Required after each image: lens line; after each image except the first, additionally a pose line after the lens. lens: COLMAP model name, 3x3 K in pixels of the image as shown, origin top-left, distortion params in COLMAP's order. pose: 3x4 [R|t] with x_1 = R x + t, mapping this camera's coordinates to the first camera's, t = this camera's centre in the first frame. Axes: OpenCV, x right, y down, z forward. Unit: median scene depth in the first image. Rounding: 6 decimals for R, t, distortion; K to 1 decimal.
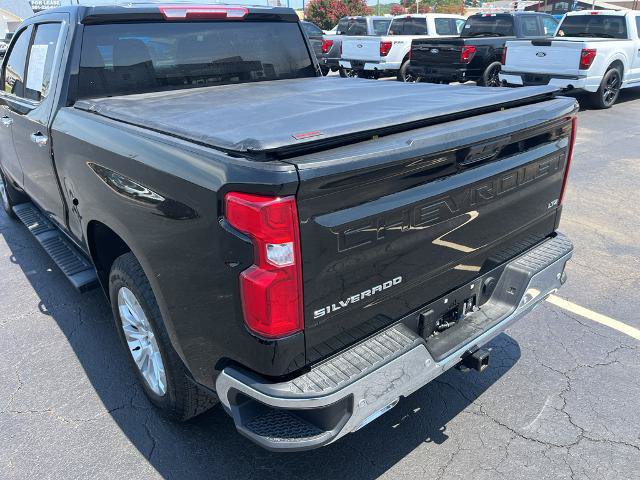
lens RADIAL K [[484.5, 0, 319.9], [0, 484.5, 240.5], [0, 0, 1]] dist [0.047815, -0.074787]
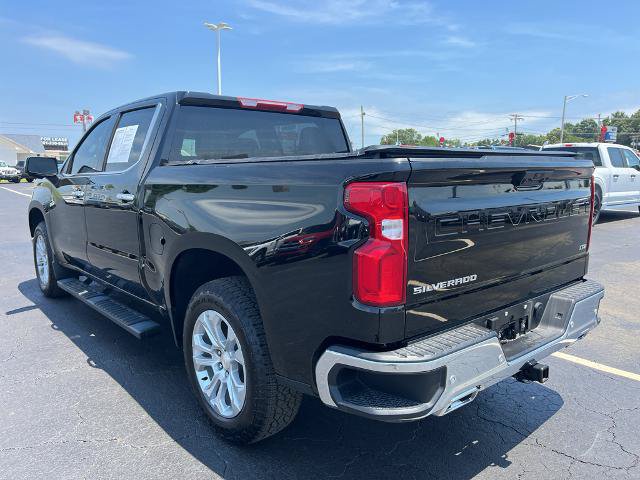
lens RADIAL K [[484.5, 0, 313.3], [0, 484.5, 240.6], [0, 0, 1]] dist [0.047815, -0.074787]
pose [[0.999717, 0.019951, 0.012980, -0.179409], [-0.015892, 0.965490, -0.259955, 0.226740], [-0.017719, 0.259676, 0.965533, -0.110668]]
